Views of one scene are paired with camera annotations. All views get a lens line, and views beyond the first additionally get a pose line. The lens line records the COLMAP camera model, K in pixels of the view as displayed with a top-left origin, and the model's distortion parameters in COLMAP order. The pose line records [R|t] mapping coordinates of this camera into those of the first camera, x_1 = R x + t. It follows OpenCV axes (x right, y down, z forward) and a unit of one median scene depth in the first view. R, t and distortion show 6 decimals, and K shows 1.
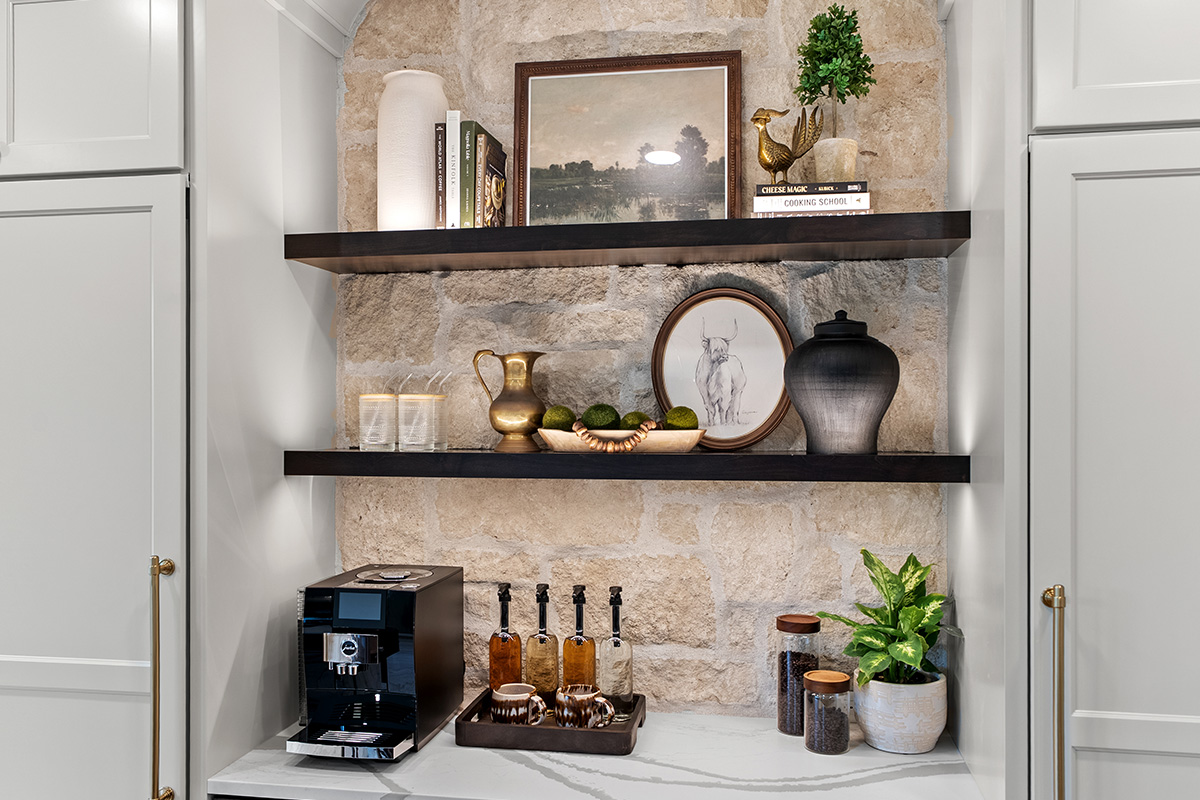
lens RADIAL K [[997.7, 0, 597.8], [0, 997.7, 419.8], [0, 0, 1]] dist [-0.021489, 0.034874]
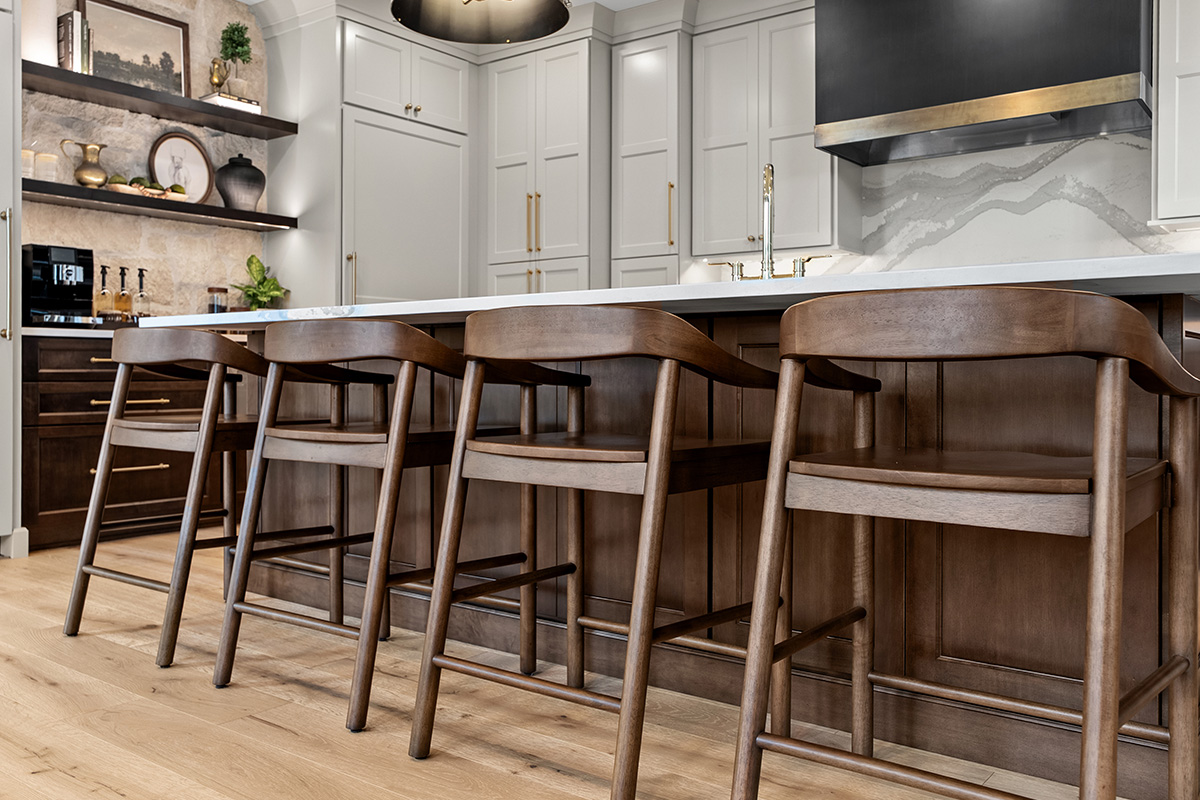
lens RADIAL K [[997.7, 0, 596.7], [0, 997.7, 373.5], [0, 0, 1]] dist [-0.021489, 0.034874]
pose [[0.460904, -0.001547, 0.887449, -1.345223], [-0.000570, 0.999998, 0.002039, 0.373715], [-0.887450, -0.001446, 0.460902, -0.760239]]
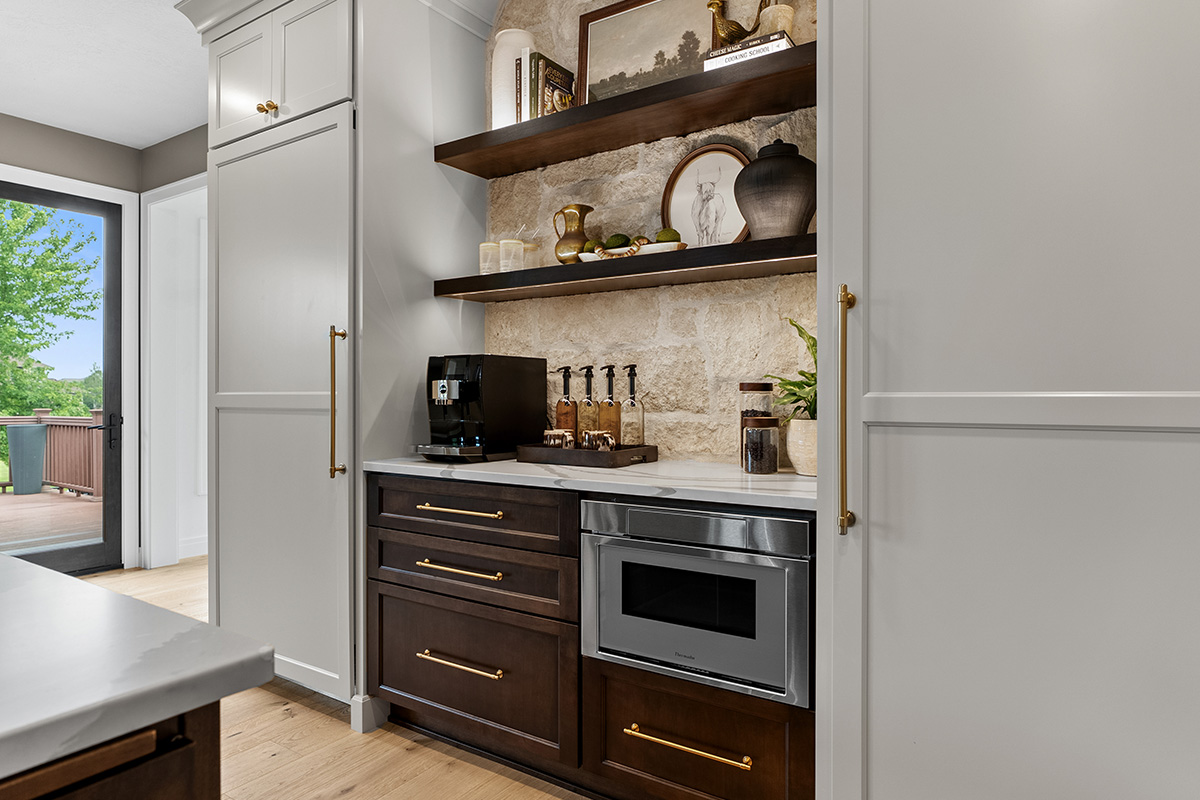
lens RADIAL K [[706.8, 0, 602.1], [0, 706.8, 397.9], [0, 0, 1]] dist [-0.011408, 0.003540]
pose [[0.917028, 0.000717, -0.398821, 0.374316], [-0.001061, 0.999999, -0.000643, 0.213060], [0.398821, 0.001013, 0.917028, 0.062398]]
